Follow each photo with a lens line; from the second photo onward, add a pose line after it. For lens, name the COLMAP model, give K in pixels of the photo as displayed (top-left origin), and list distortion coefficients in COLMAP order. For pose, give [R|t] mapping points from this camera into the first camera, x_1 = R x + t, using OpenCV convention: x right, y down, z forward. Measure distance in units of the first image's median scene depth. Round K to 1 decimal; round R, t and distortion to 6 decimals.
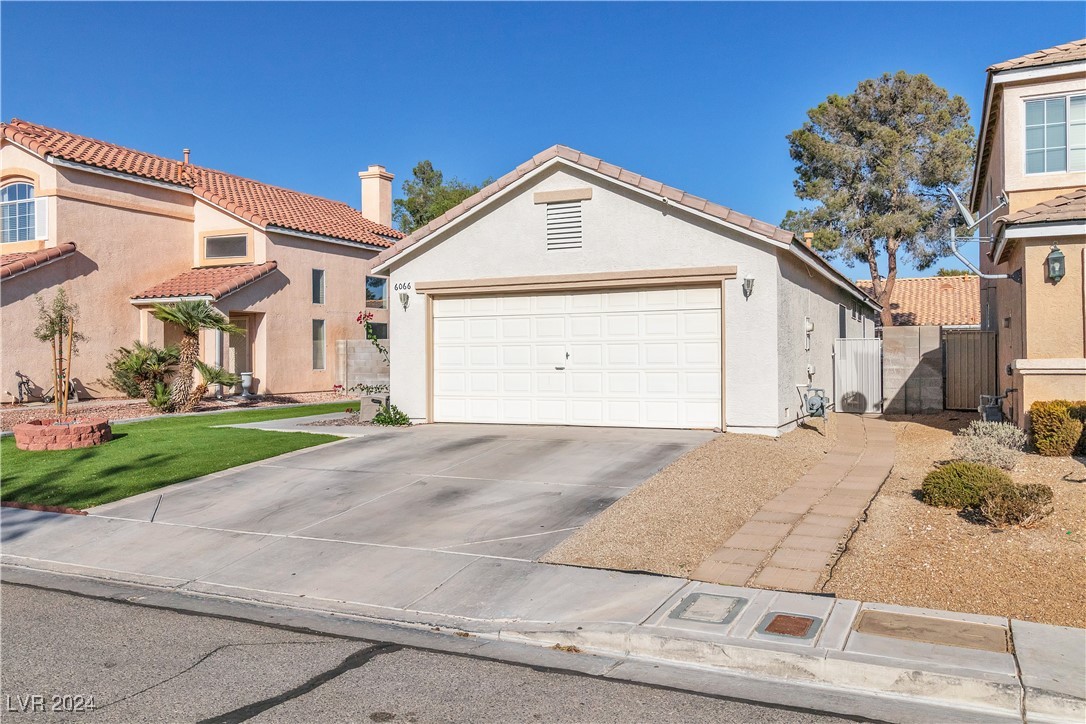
lens RADIAL K [[870.3, 0, 536.2], [0, 870.3, 362.0], [0, 0, 1]] dist [-0.009010, 0.005377]
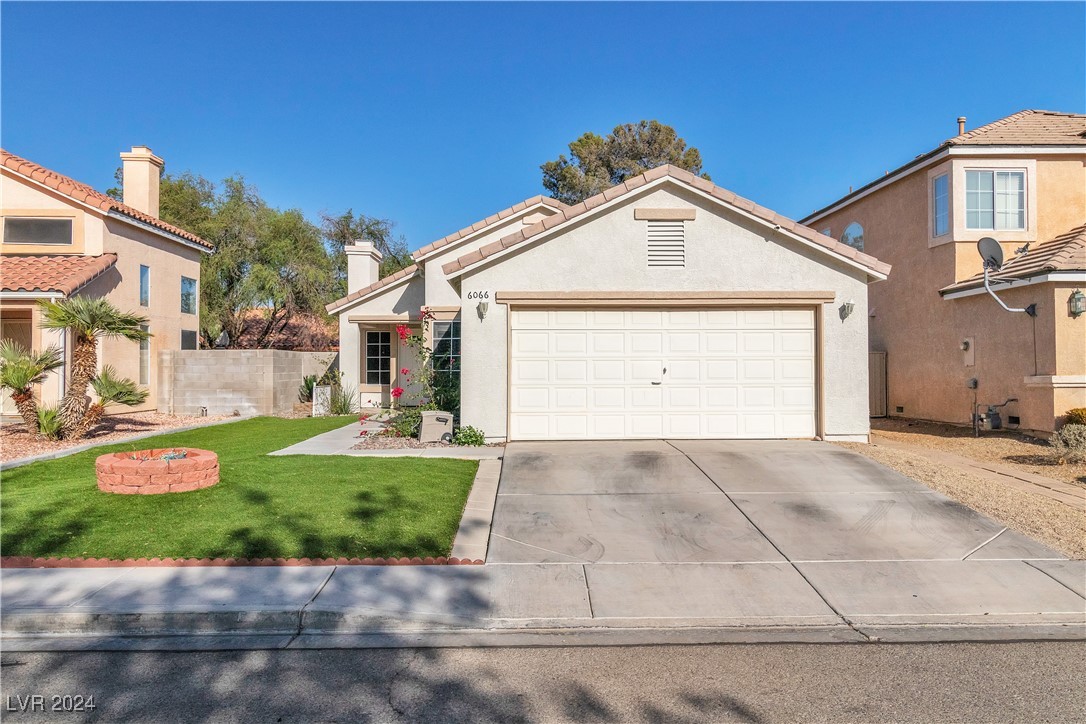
lens RADIAL K [[870.3, 0, 542.4], [0, 870.3, 356.7], [0, 0, 1]] dist [-0.009010, 0.005377]
pose [[0.892860, 0.012024, 0.450174, -0.546837], [-0.001892, 0.999735, -0.022951, -0.000130], [-0.450330, 0.019640, 0.892646, 0.153968]]
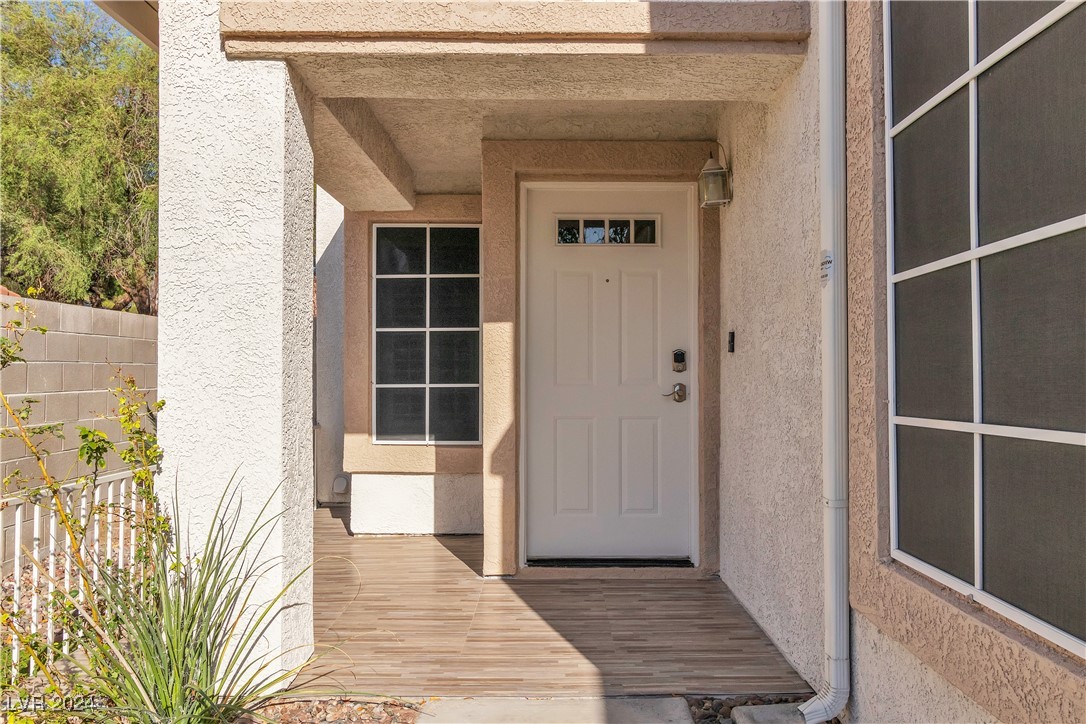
lens RADIAL K [[870.3, 0, 543.2], [0, 870.3, 365.3], [0, 0, 1]] dist [-0.009010, 0.005377]
pose [[0.909107, 0.011009, 0.416418, -0.168037], [-0.004255, 0.999844, -0.017144, -0.013811], [-0.416541, 0.013814, 0.909012, 1.482826]]
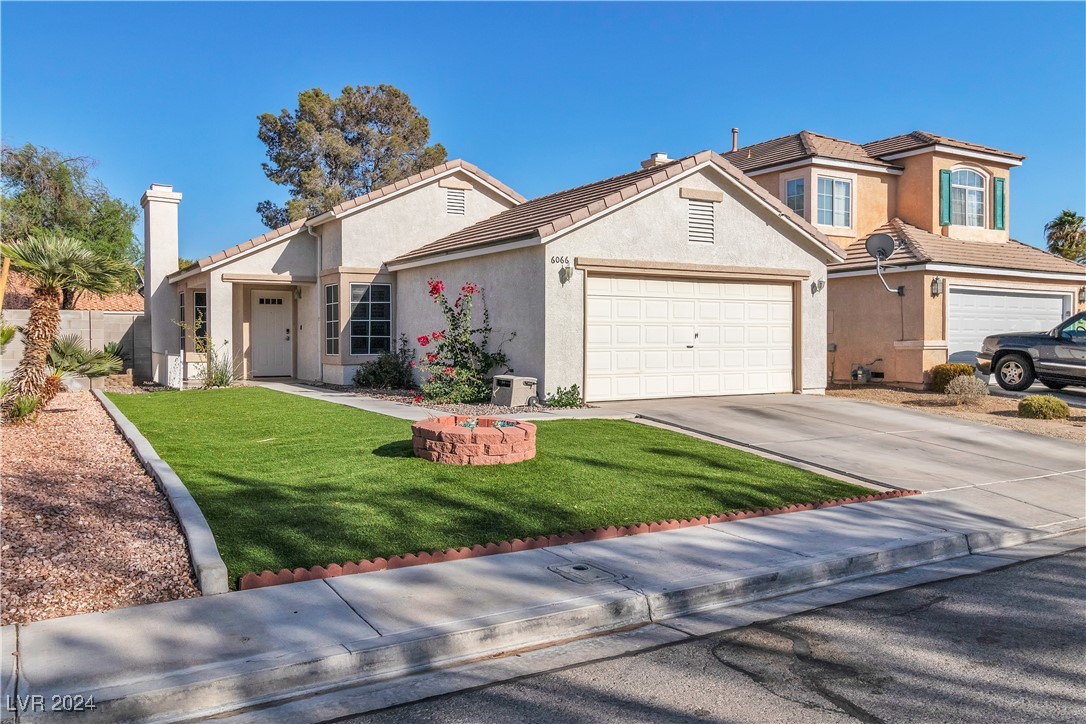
lens RADIAL K [[870.3, 0, 548.8], [0, 870.3, 361.2], [0, 0, 1]] dist [-0.009010, 0.005377]
pose [[0.552098, -0.013210, 0.833674, -1.014440], [0.001398, 0.999888, 0.014918, 0.008999], [-0.833778, -0.007071, 0.552055, 0.528106]]
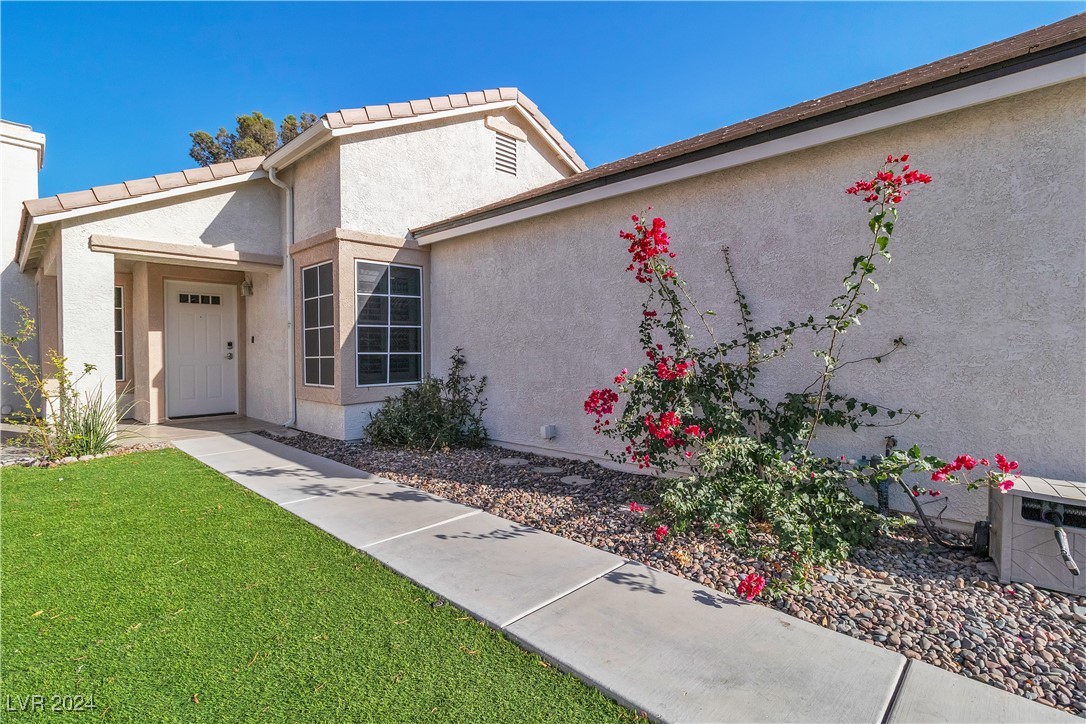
lens RADIAL K [[511.2, 0, 537.4], [0, 511.2, 354.3], [0, 0, 1]] dist [0.002032, -0.000594]
pose [[0.319285, -0.004983, 0.947646, -0.432974], [0.010783, 0.999941, 0.001625, -0.008312], [-0.947597, 0.009699, 0.319320, 1.237481]]
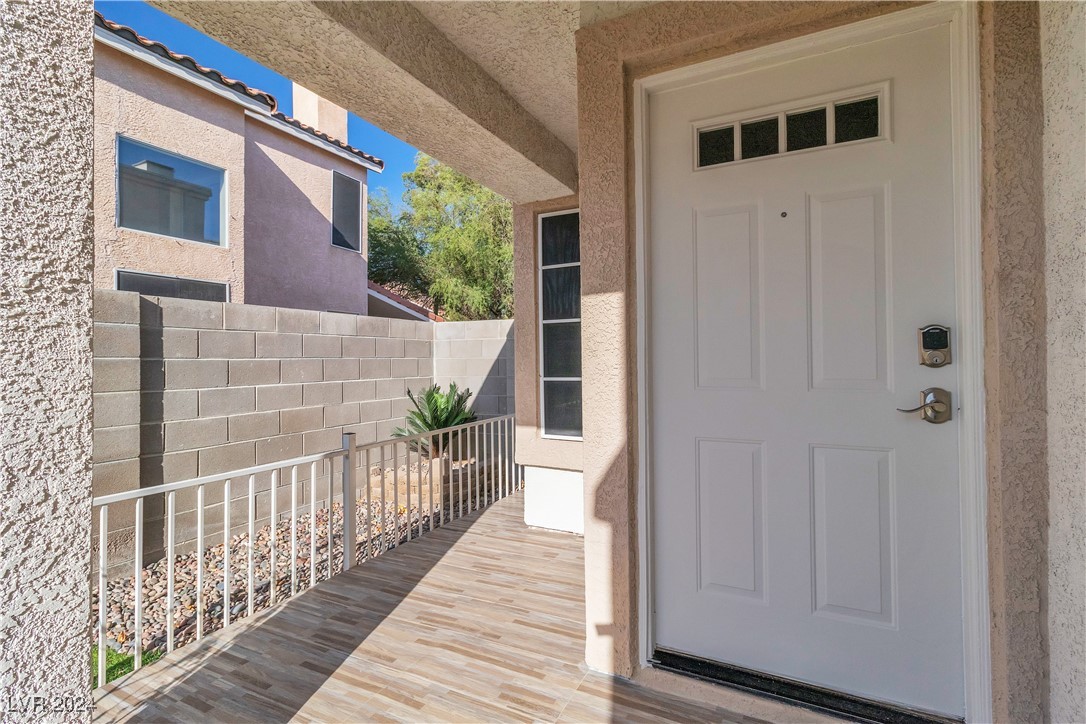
lens RADIAL K [[511.2, 0, 540.1], [0, 511.2, 355.2], [0, 0, 1]] dist [0.002032, -0.000594]
pose [[0.999570, -0.002545, -0.029228, -0.052623], [0.002068, 0.999864, -0.016334, -0.018307], [0.029266, 0.016267, 0.999439, 1.668193]]
